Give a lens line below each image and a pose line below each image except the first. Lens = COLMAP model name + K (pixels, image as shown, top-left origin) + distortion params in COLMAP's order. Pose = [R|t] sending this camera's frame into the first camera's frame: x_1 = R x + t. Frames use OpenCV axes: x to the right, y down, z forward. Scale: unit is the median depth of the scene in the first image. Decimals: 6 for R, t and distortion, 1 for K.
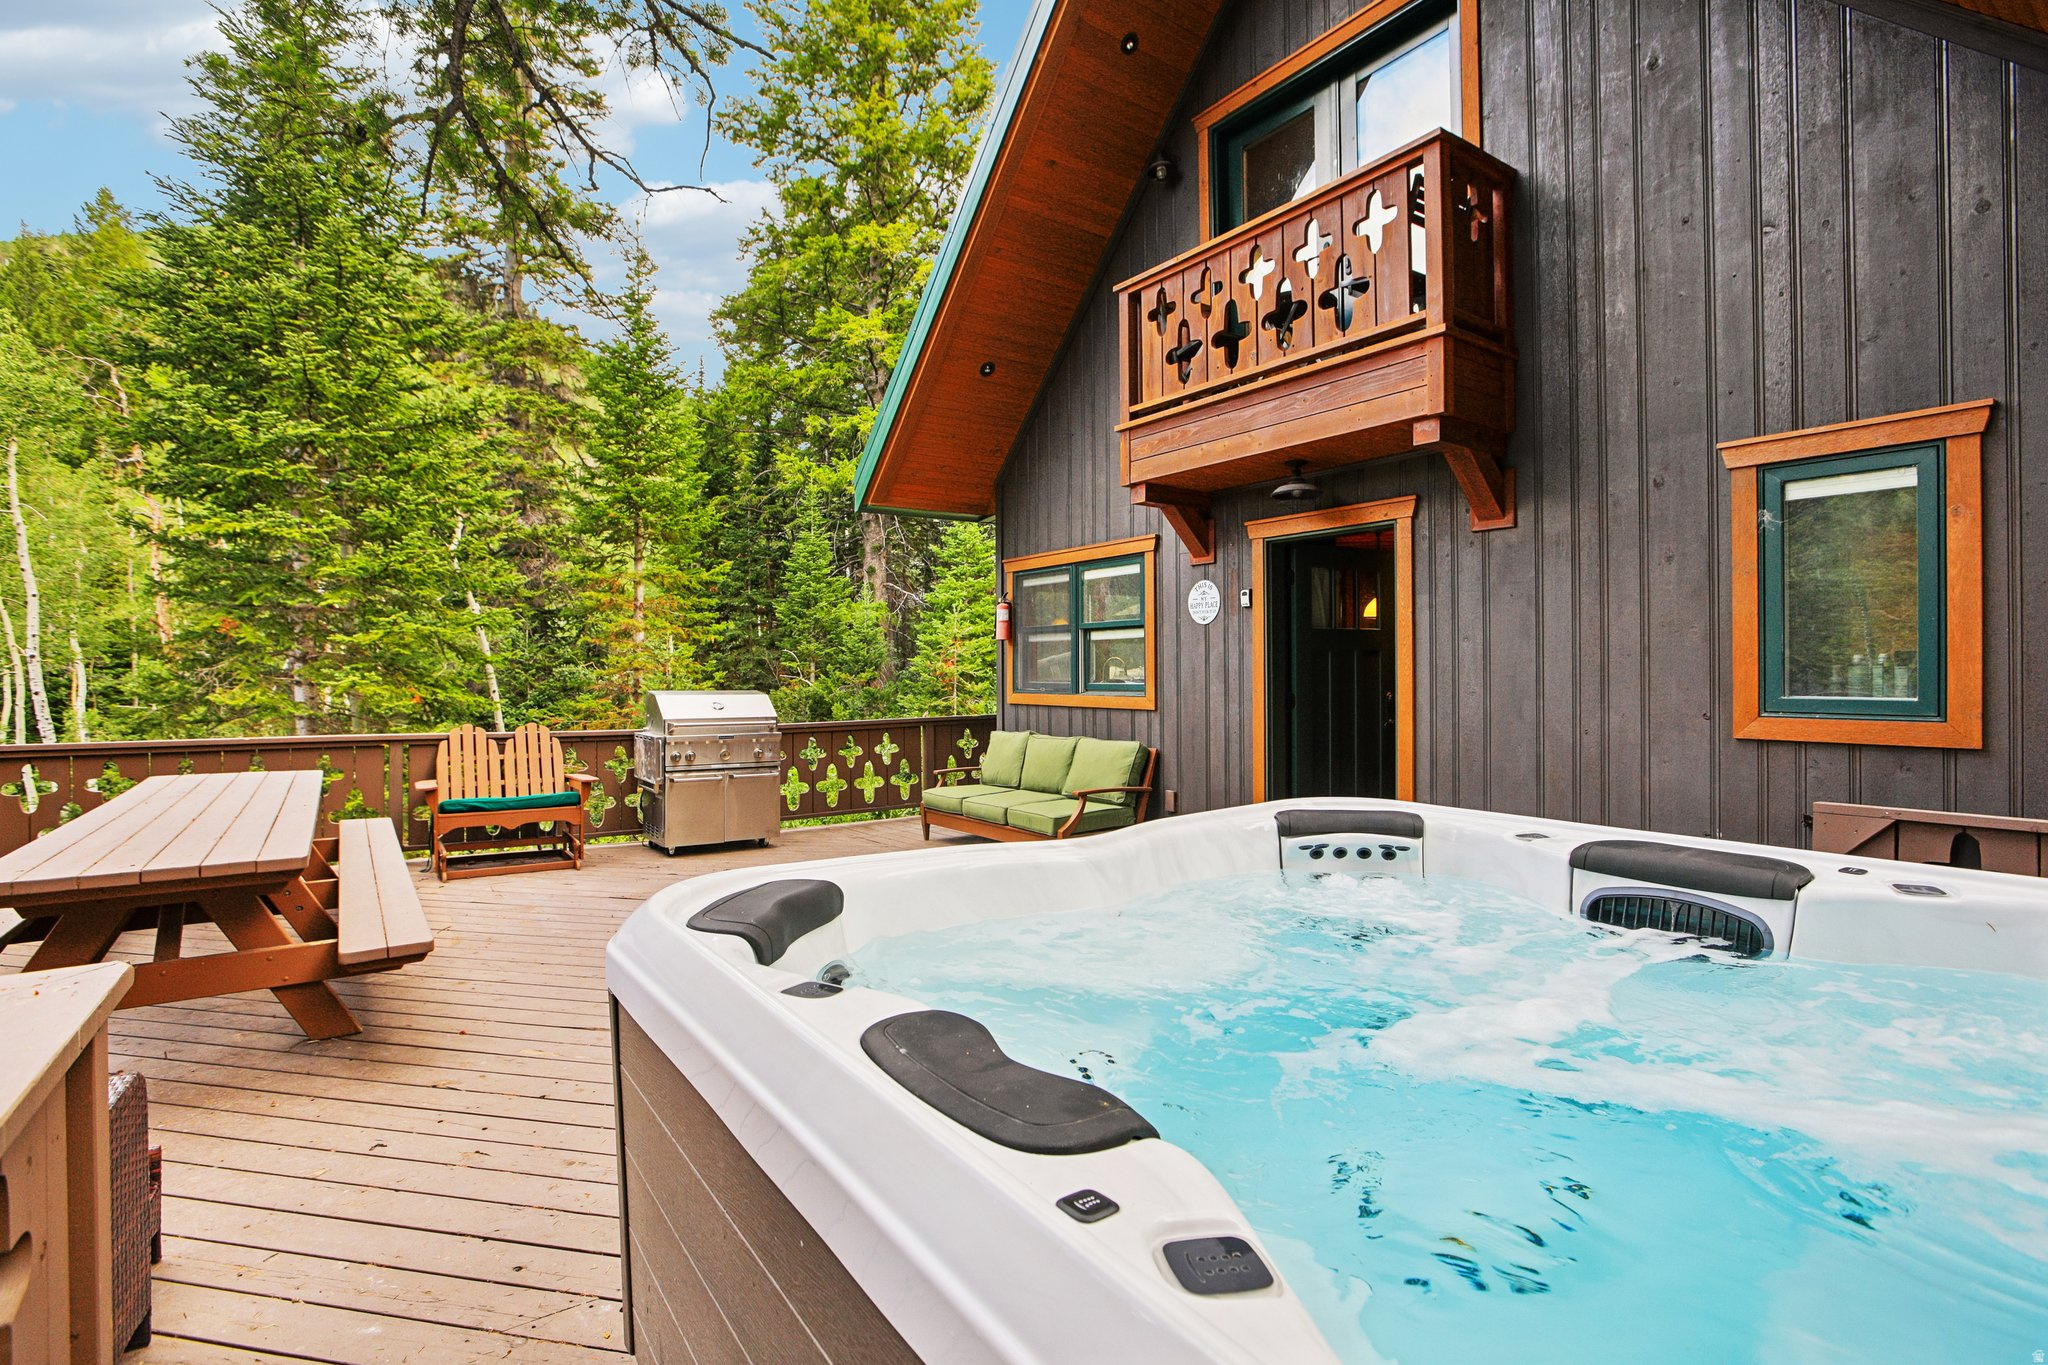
lens RADIAL K [[978.4, 0, 1020.5], [0, 978.4, 676.5], [0, 0, 1]] dist [-0.044148, 0.030552]
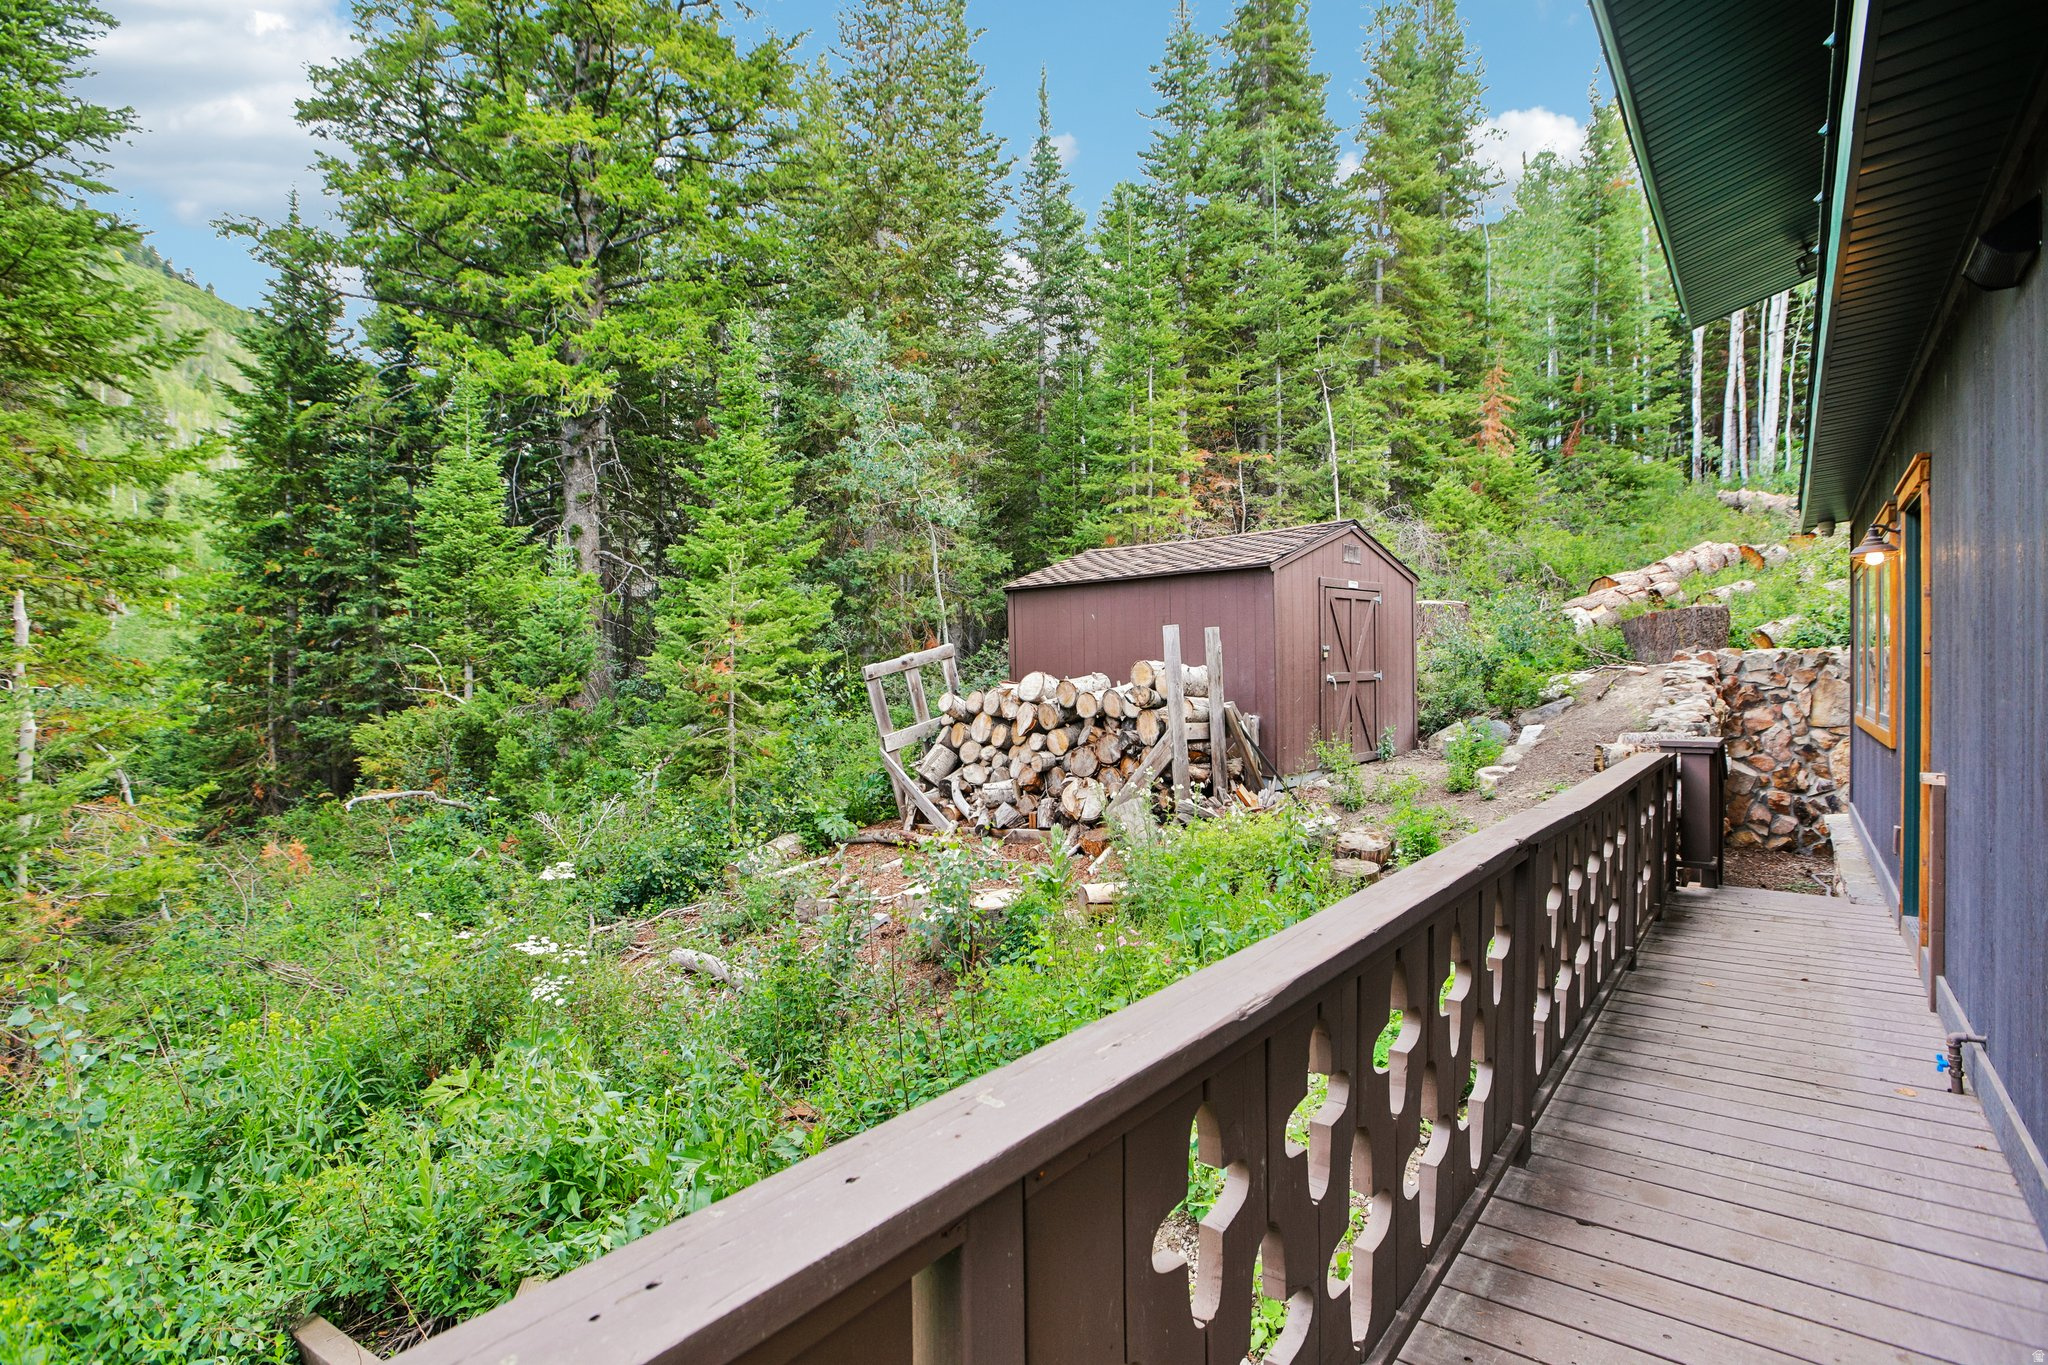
lens RADIAL K [[978.4, 0, 1020.5], [0, 978.4, 676.5], [0, 0, 1]] dist [-0.044148, 0.030552]
pose [[0.964096, 0.000065, 0.265552, -0.043614], [0.002441, 0.999956, -0.009110, -0.001876], [-0.265541, 0.009431, 0.964053, 0.343776]]
